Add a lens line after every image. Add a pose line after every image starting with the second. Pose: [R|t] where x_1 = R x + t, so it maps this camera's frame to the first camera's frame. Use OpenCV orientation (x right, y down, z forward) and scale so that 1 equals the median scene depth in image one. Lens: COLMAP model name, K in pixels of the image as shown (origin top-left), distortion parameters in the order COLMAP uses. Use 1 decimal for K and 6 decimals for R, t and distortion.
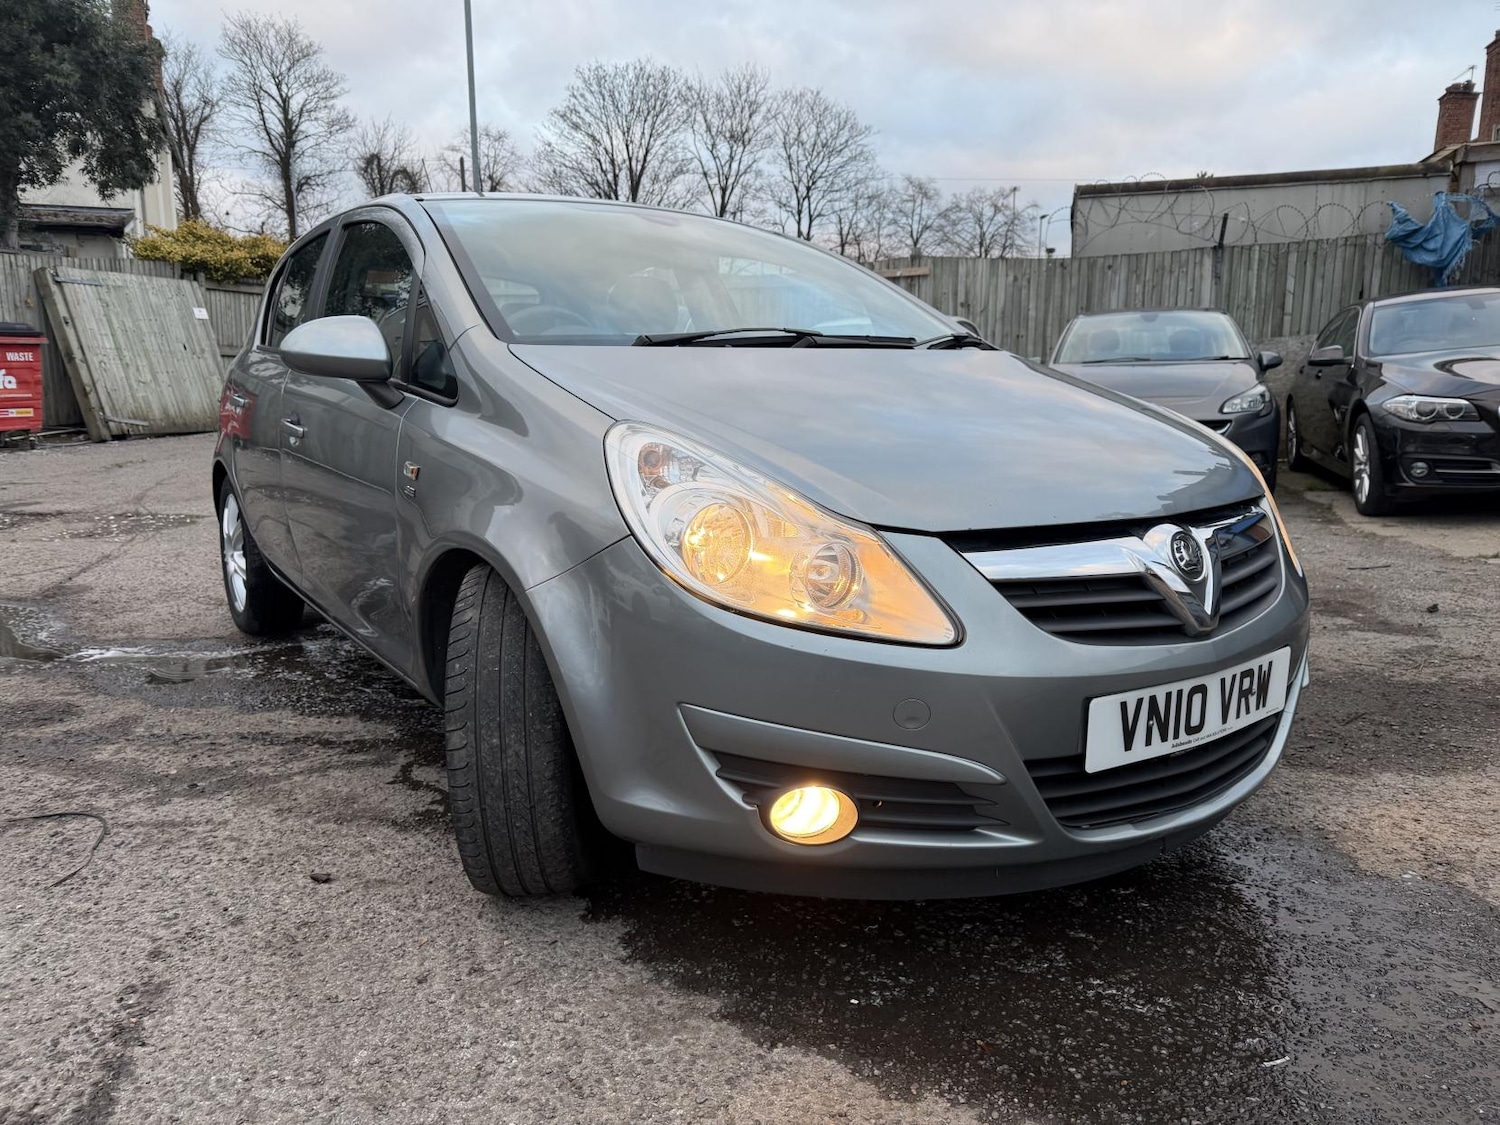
lens RADIAL K [[1068.3, 0, 769.8], [0, 1068.3, 563.4], [0, 0, 1]] dist [0.016318, -0.022820]
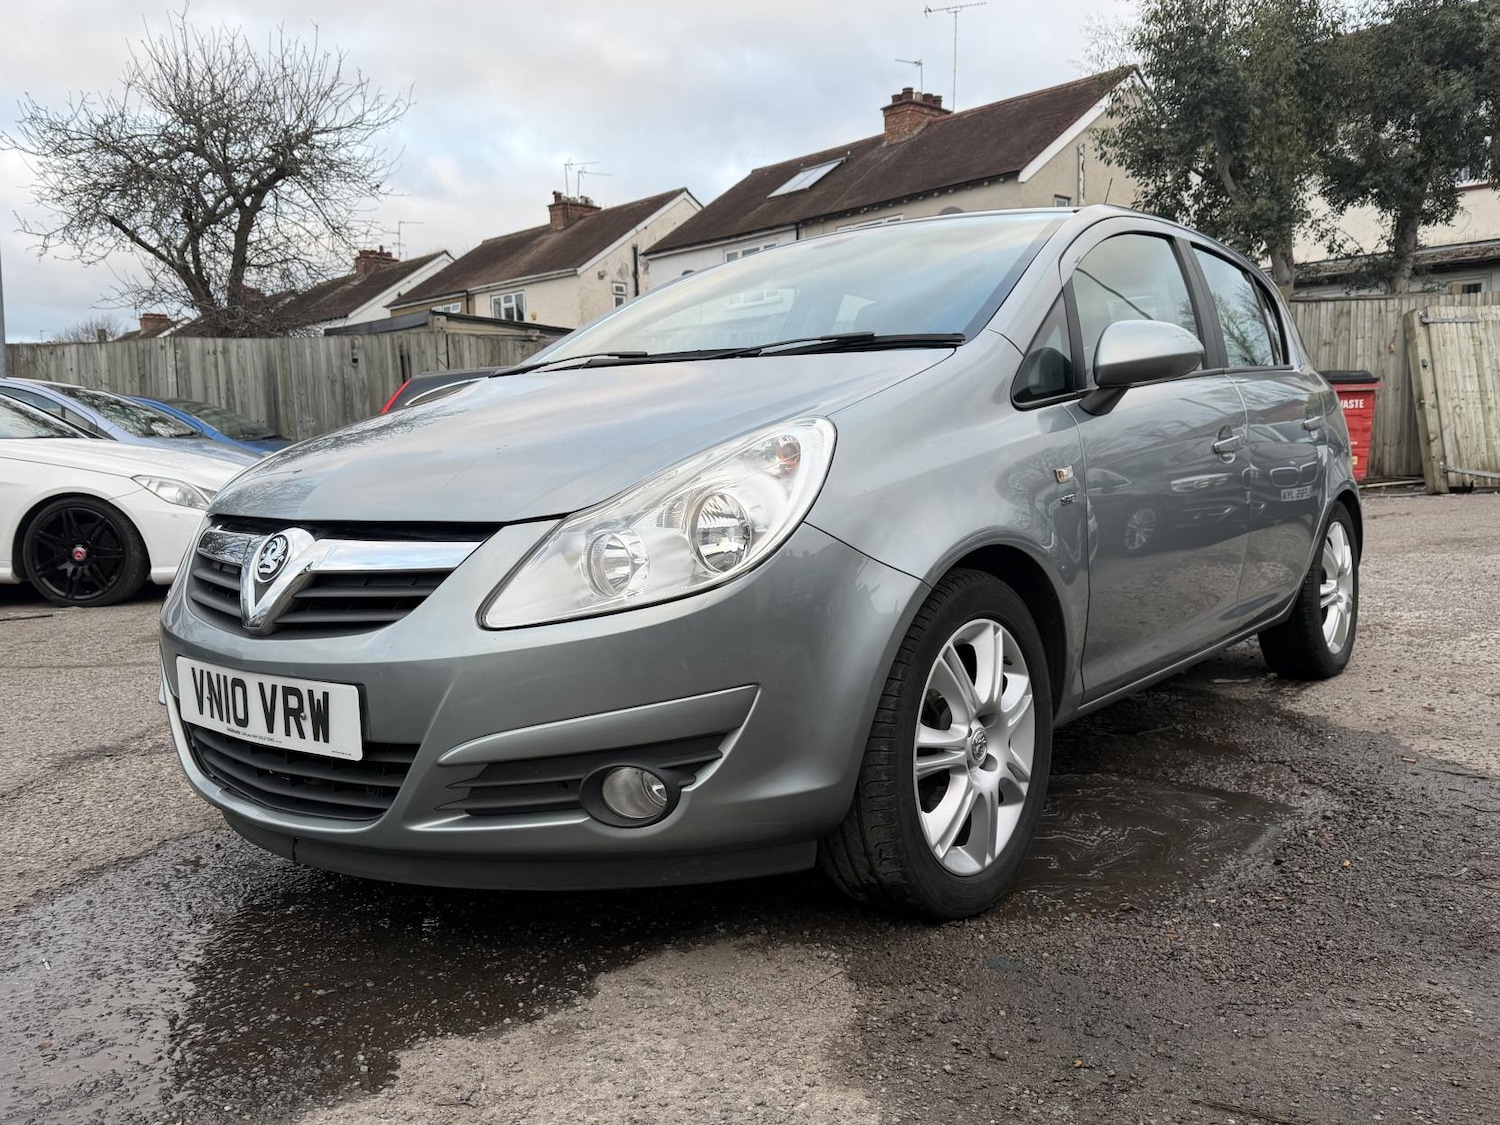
lens RADIAL K [[1230.8, 0, 747.9], [0, 1230.8, 571.5], [0, 0, 1]] dist [0.048376, -0.064935]
pose [[0.277781, 0.089261, -0.956488, 0.581350], [-0.145370, 0.988113, 0.049994, -0.041170], [0.949582, 0.125158, 0.287455, 0.383778]]
